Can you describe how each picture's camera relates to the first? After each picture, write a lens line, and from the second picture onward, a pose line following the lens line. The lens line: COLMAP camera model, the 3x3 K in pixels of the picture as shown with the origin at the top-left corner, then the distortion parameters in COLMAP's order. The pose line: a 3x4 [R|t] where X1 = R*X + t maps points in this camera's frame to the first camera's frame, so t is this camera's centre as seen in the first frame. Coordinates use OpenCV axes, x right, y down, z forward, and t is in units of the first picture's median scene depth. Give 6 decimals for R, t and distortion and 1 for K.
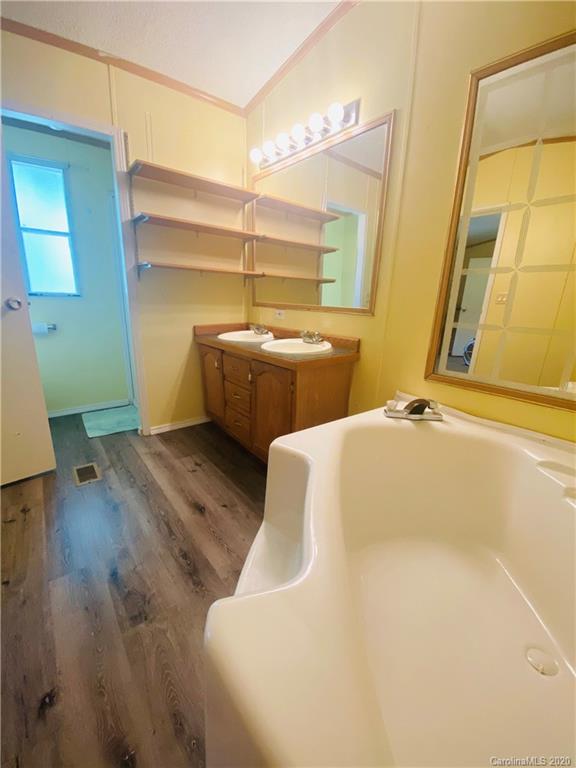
lens RADIAL K [[307.0, 0, 288.0], [0, 307.0, 384.0], [0, 0, 1]] dist [0.001527, -0.010907]
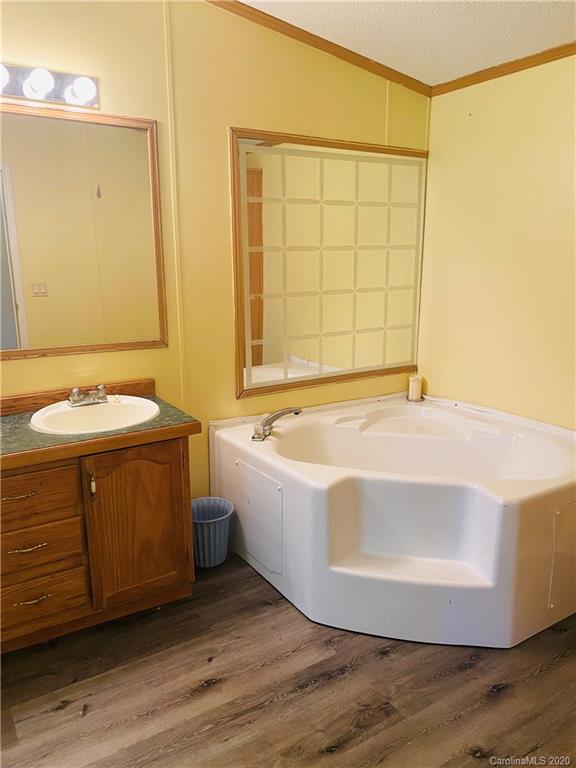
lens RADIAL K [[597.9, 0, 288.0], [0, 597.9, 384.0], [0, 0, 1]] dist [-0.000947, -0.000511]
pose [[0.103143, -0.222290, 0.969510, -1.670316], [0.287377, 0.939800, 0.184905, -0.440450], [-0.952248, 0.259543, 0.160815, 0.627575]]
